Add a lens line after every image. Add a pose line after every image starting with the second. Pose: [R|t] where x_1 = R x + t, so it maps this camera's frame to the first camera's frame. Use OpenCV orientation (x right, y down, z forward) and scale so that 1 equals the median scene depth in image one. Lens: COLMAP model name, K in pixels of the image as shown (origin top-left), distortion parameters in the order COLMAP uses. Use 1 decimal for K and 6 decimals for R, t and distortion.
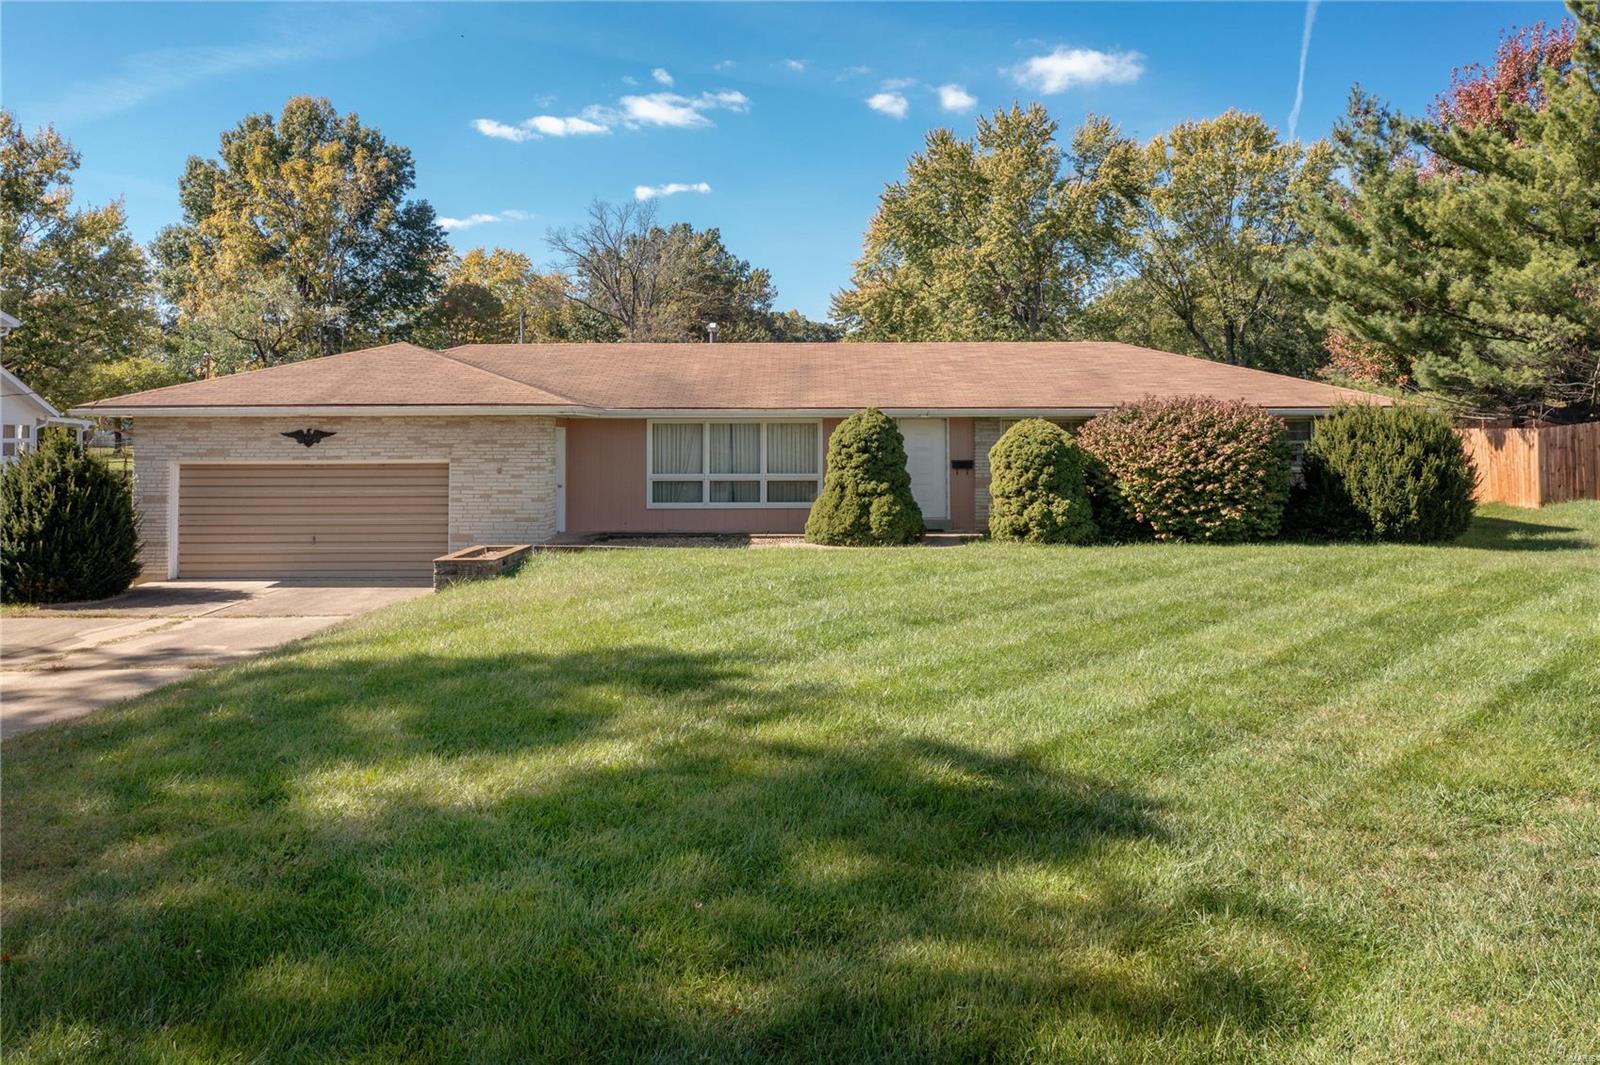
lens RADIAL K [[1272.4, 0, 805.8], [0, 1272.4, 462.4], [0, 0, 1]] dist [-0.010849, 0.005492]
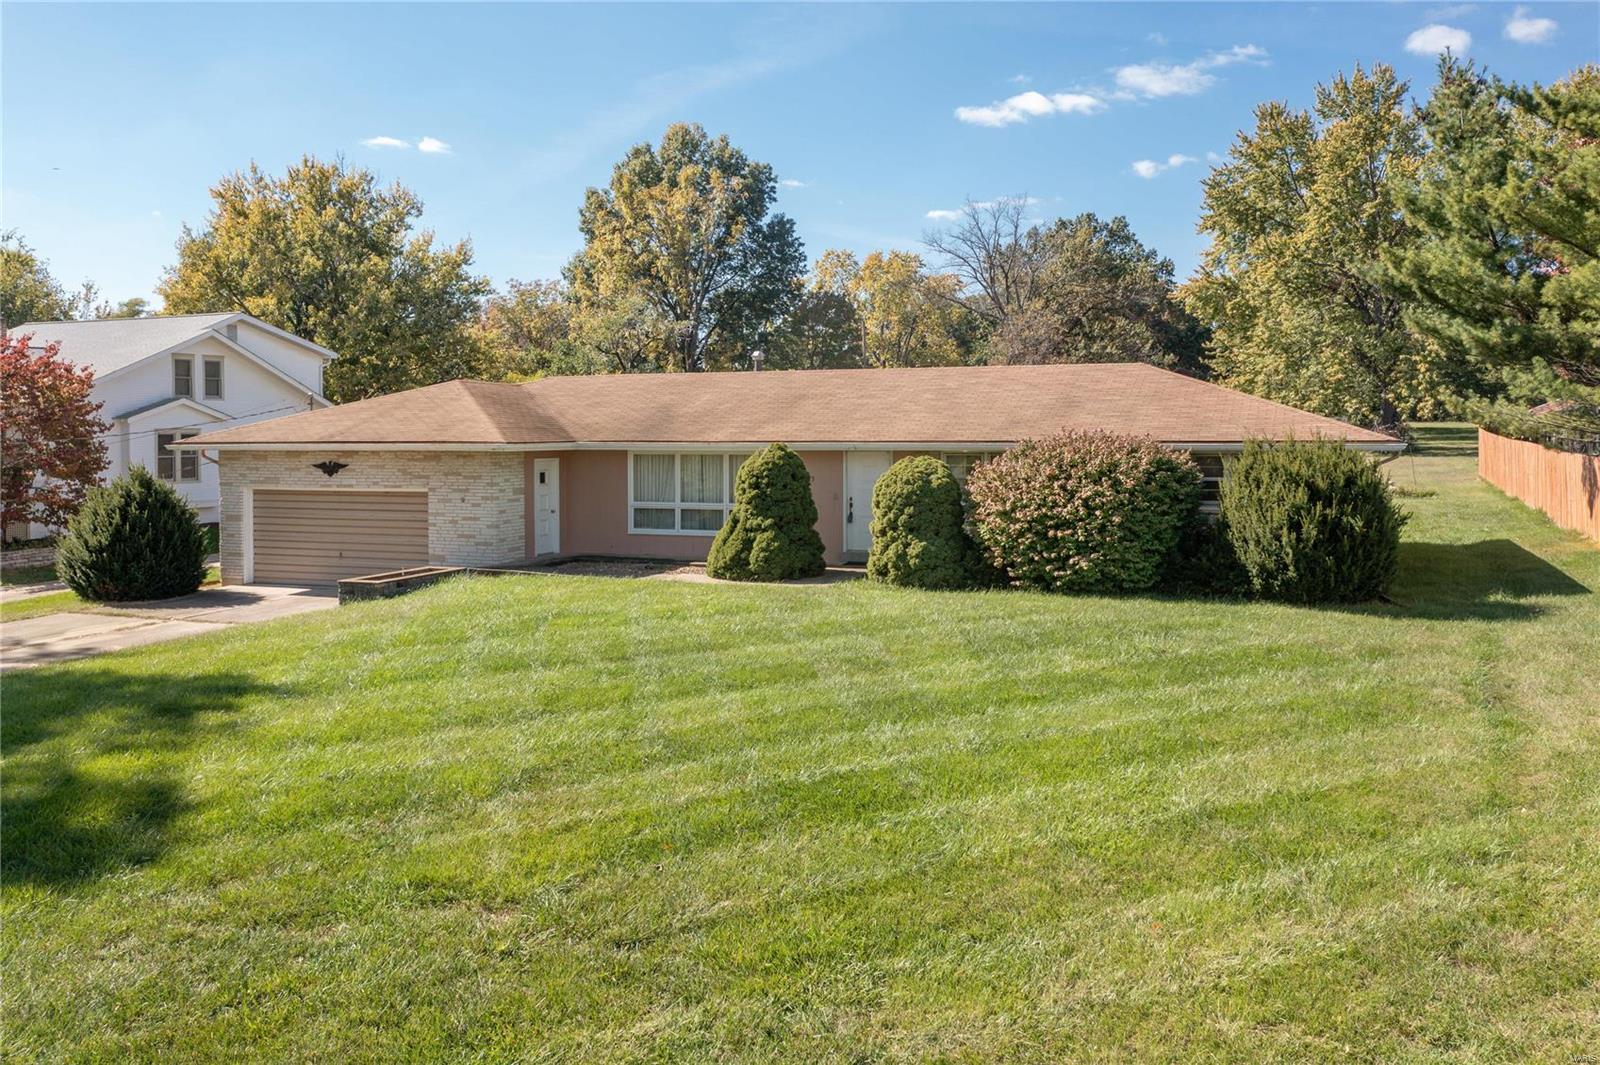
lens RADIAL K [[1272.4, 0, 827.1], [0, 1272.4, 533.8], [0, 0, 1]] dist [-0.010849, 0.005492]
pose [[0.932087, 0.027381, -0.361199, 0.467346], [-0.004131, 0.997878, 0.064984, -0.037865], [0.362212, -0.059079, 0.930222, 0.066843]]
